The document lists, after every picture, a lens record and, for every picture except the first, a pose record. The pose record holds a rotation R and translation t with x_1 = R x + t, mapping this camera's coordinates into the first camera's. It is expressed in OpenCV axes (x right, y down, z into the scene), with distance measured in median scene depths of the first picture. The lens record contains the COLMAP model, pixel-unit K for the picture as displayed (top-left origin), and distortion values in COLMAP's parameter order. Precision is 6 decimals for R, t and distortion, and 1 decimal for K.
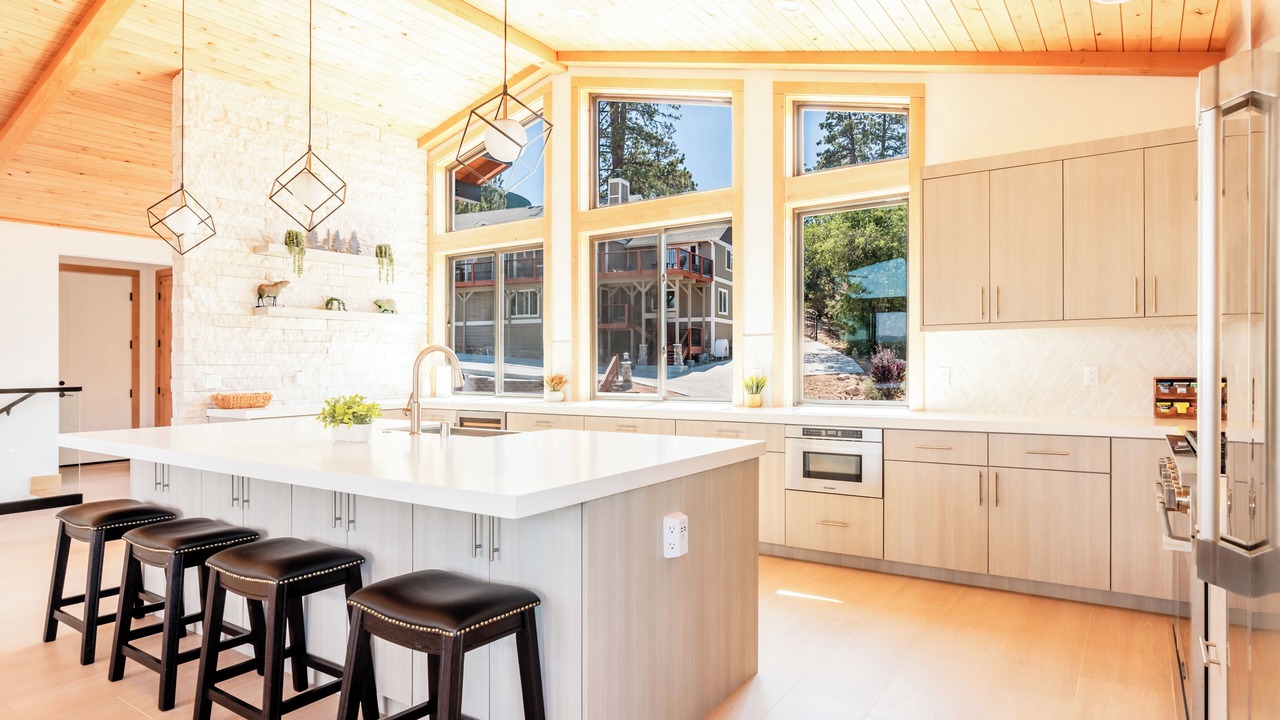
lens RADIAL K [[729.0, 0, 640.0], [0, 729.0, 360.0], [0, 0, 1]] dist [-0.000053, 0.000018]
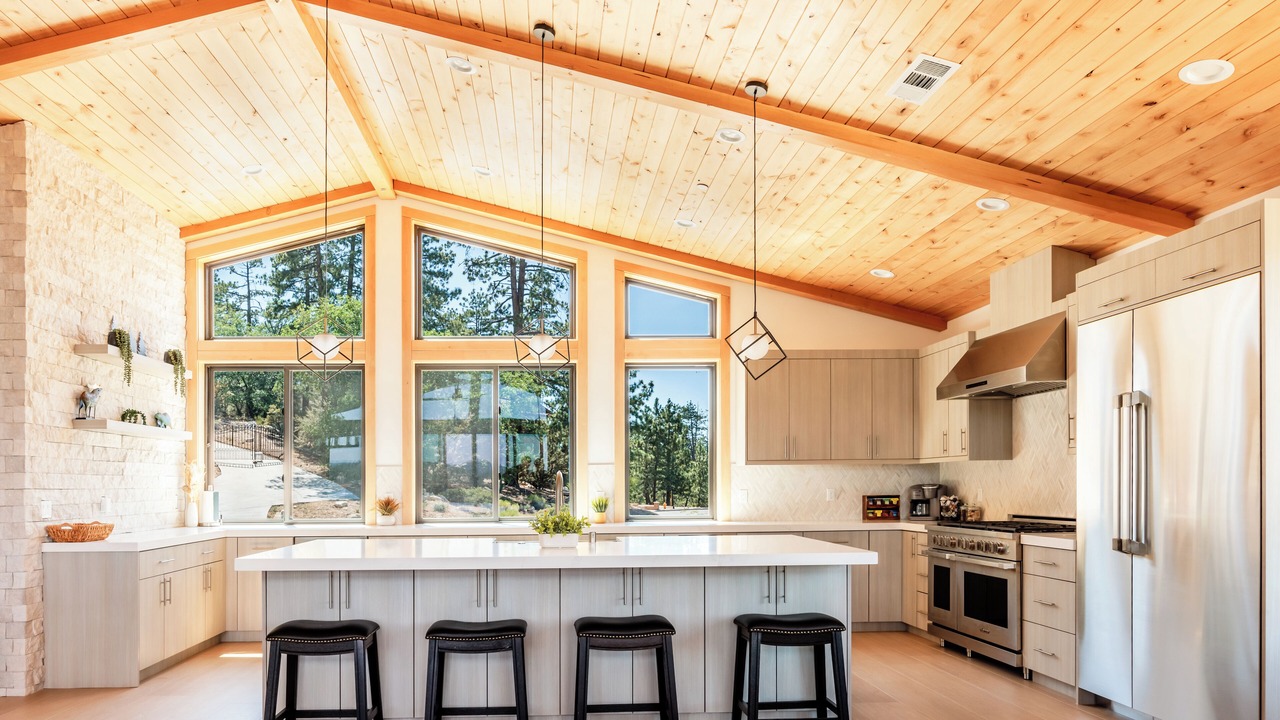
lens RADIAL K [[856.0, 0, 567.1], [0, 856.0, 488.9], [0, 0, 1]] dist [-0.002025, -0.001975]
pose [[0.804487, -0.000851, 0.593970, -0.694786], [-0.001730, 0.999991, 0.003777, 0.002121], [-0.593968, -0.004066, 0.804479, -0.112570]]
